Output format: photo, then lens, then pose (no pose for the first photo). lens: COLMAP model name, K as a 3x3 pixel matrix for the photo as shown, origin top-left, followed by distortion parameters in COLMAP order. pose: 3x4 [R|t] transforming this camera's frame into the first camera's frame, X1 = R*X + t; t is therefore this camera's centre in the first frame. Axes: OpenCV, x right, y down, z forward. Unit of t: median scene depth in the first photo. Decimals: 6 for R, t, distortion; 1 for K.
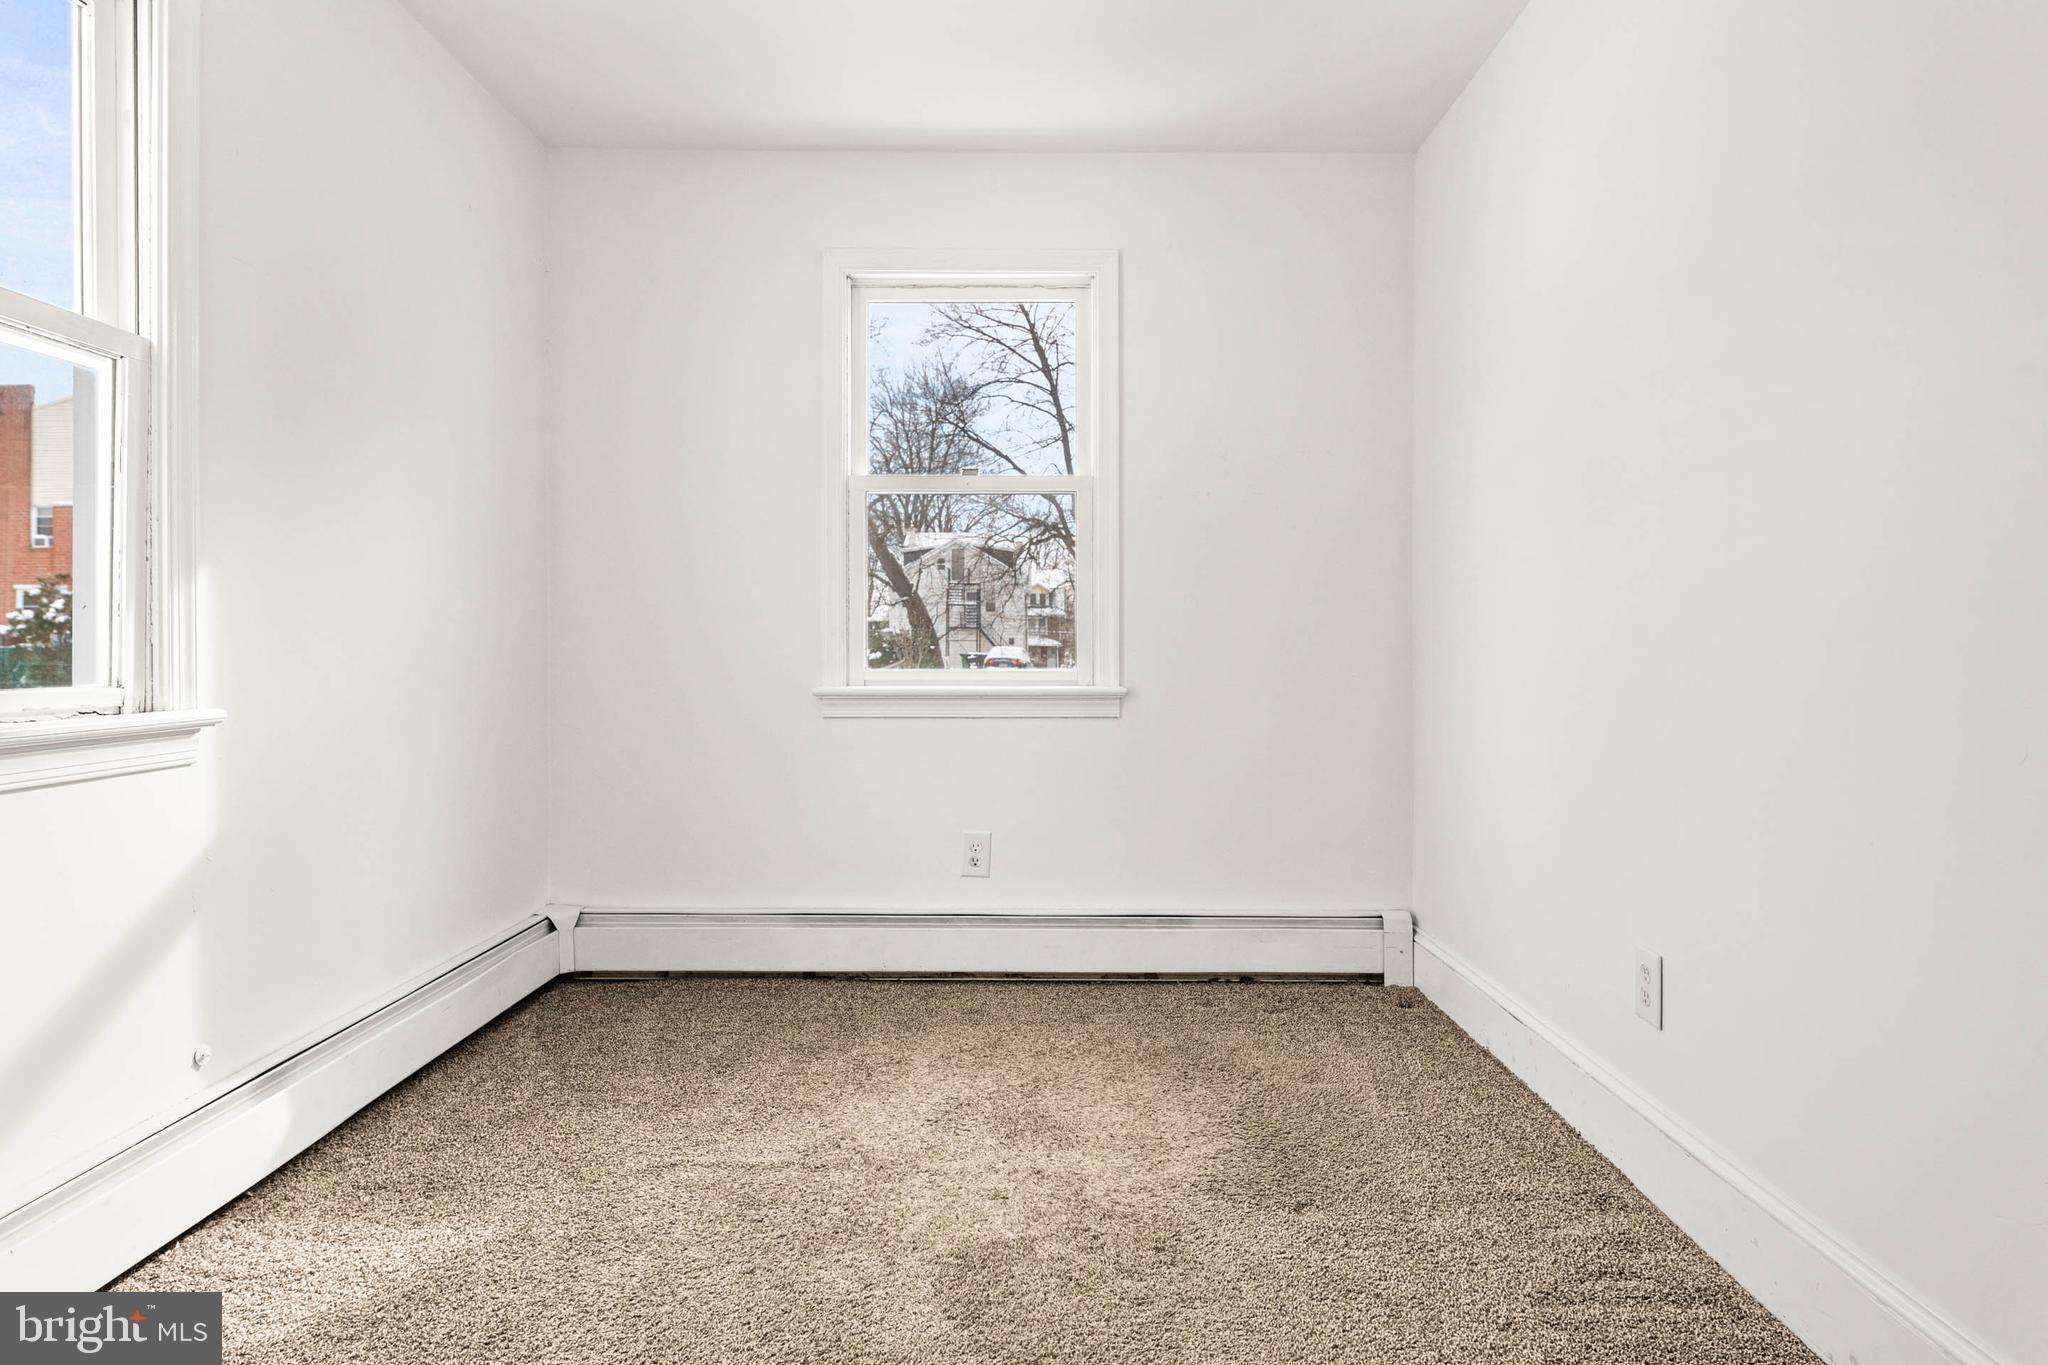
lens RADIAL K [[1175.2, 0, 1044.2], [0, 1175.2, 653.4], [0, 0, 1]] dist [-0.000016, -0.003170]
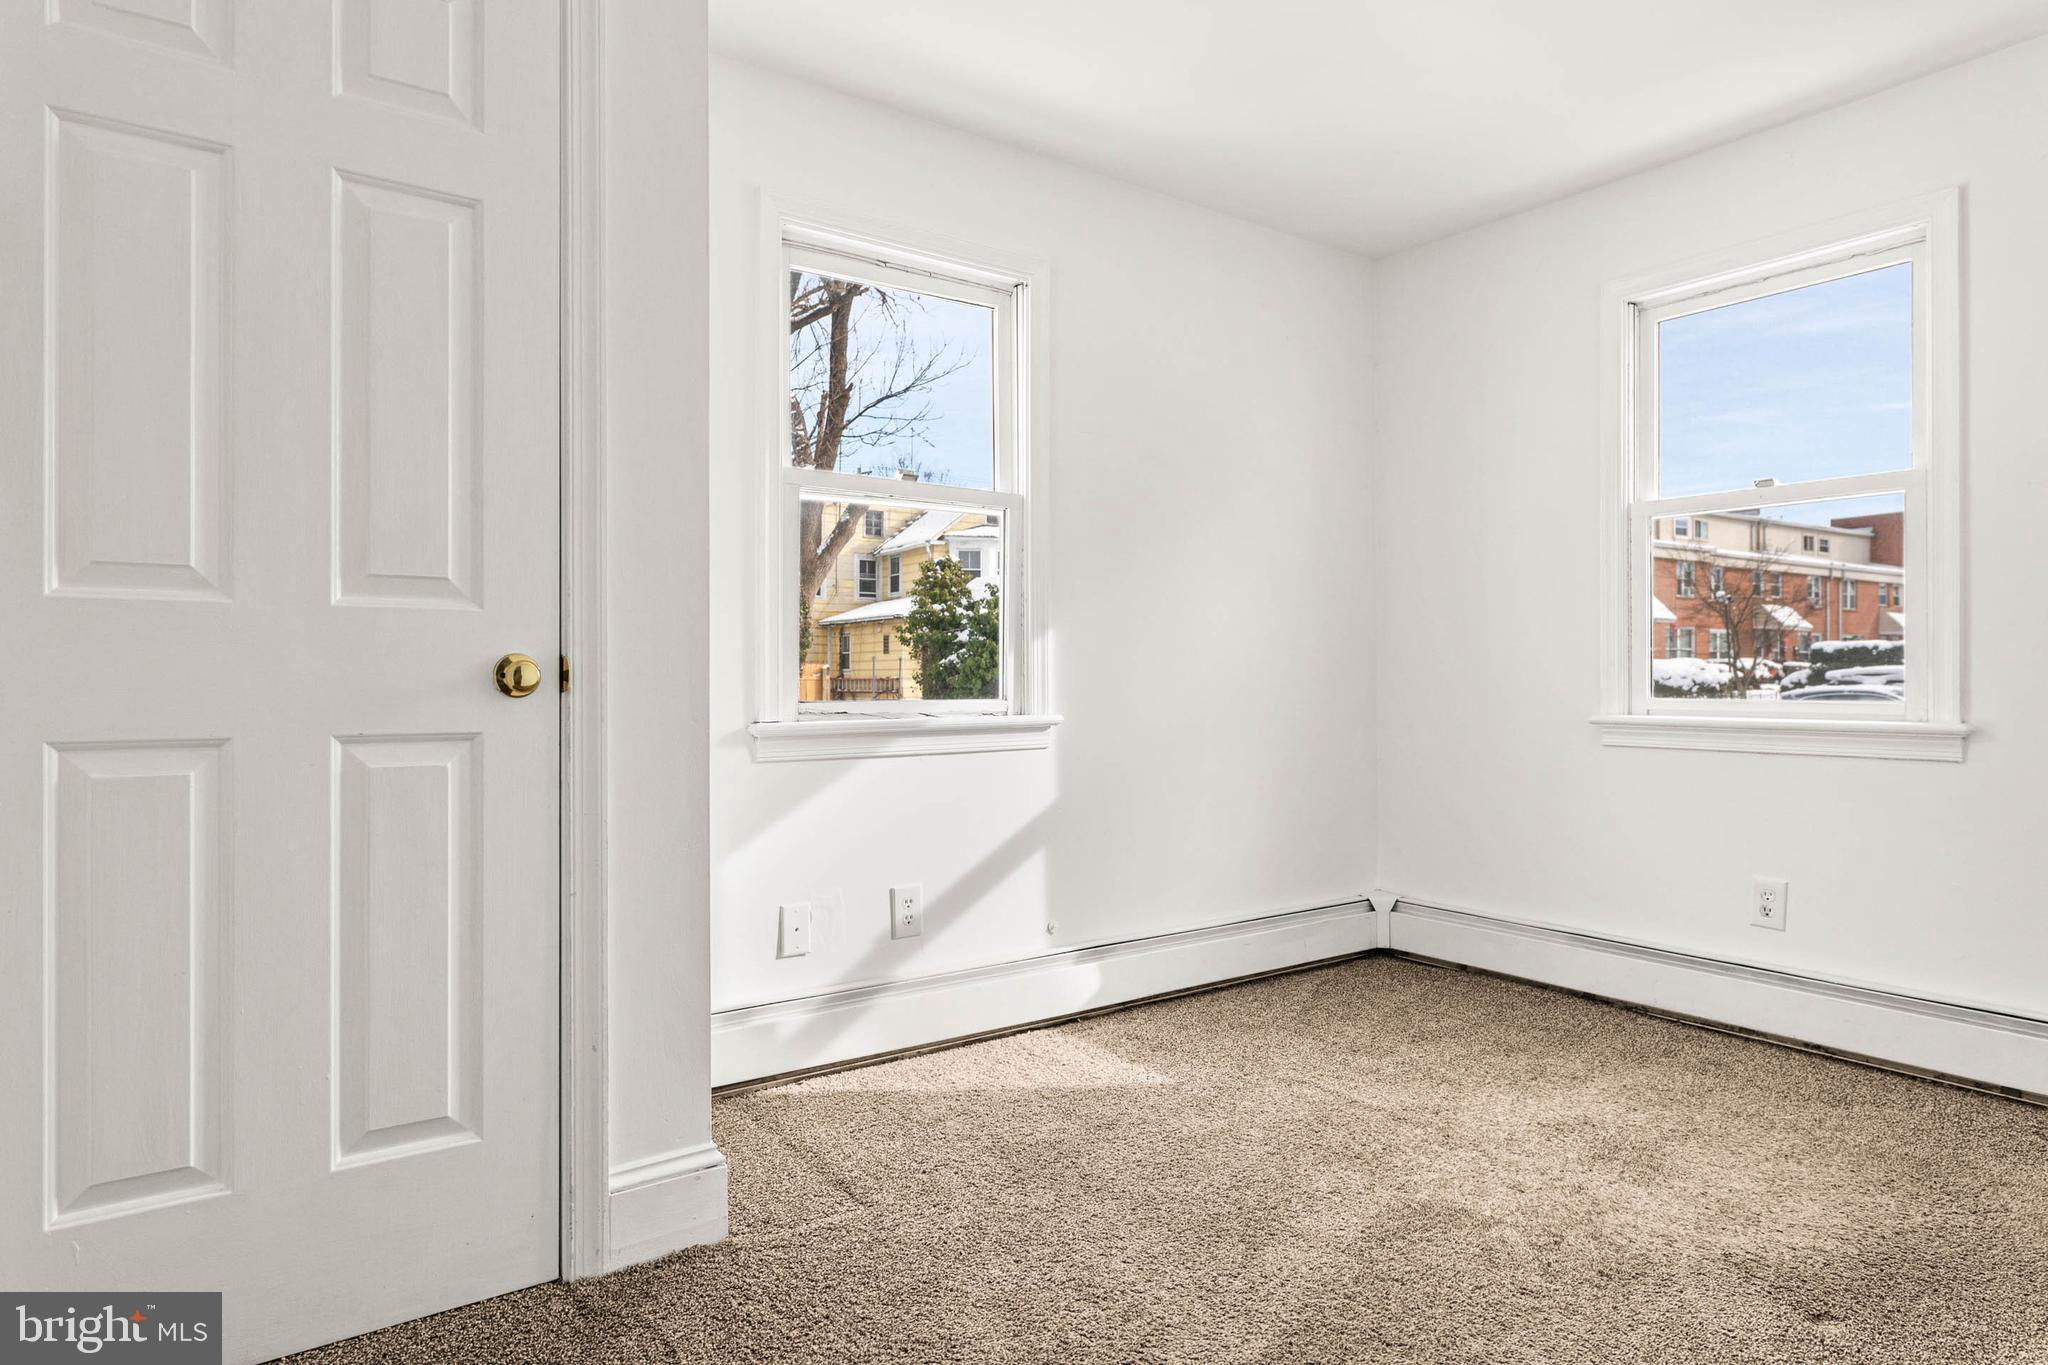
lens RADIAL K [[1175.2, 0, 1042.5], [0, 1175.2, 685.2], [0, 0, 1]] dist [-0.000016, -0.003170]
pose [[0.594642, 0.004273, -0.803979, 0.463040], [-0.002608, 0.999991, 0.003385, 0.001064], [0.803986, 0.000084, 0.594648, 0.012676]]
